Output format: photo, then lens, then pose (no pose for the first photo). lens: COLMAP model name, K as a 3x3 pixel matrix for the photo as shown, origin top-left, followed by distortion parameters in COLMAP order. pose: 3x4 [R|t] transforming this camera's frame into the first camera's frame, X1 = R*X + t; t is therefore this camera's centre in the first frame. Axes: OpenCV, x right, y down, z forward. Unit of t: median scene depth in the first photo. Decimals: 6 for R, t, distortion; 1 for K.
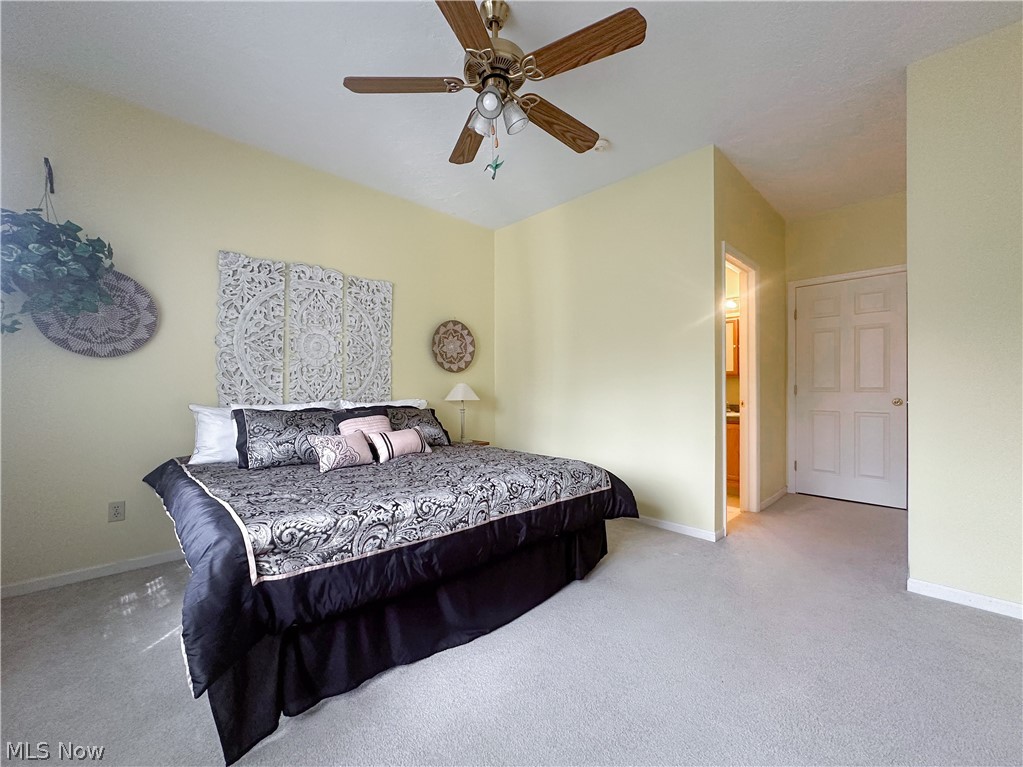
lens RADIAL K [[406.7, 0, 511.5], [0, 406.7, 401.0], [0, 0, 1]] dist [0.000690, 0.000174]
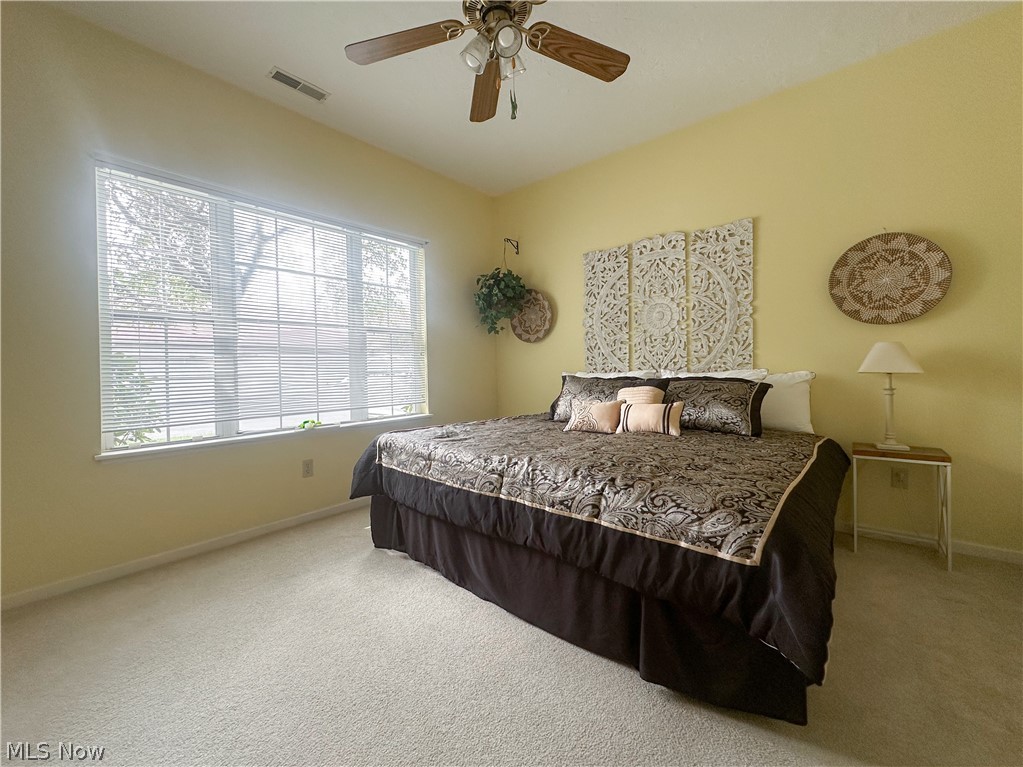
lens RADIAL K [[423.2, 0, 511.5], [0, 423.2, 383.5], [0, 0, 1]] dist [-0.000520, 0.000013]
pose [[0.105341, 0.037717, -0.993721, 0.545617], [-0.013450, 0.999243, 0.036501, -0.001442], [0.994345, 0.009520, 0.105768, 0.553176]]
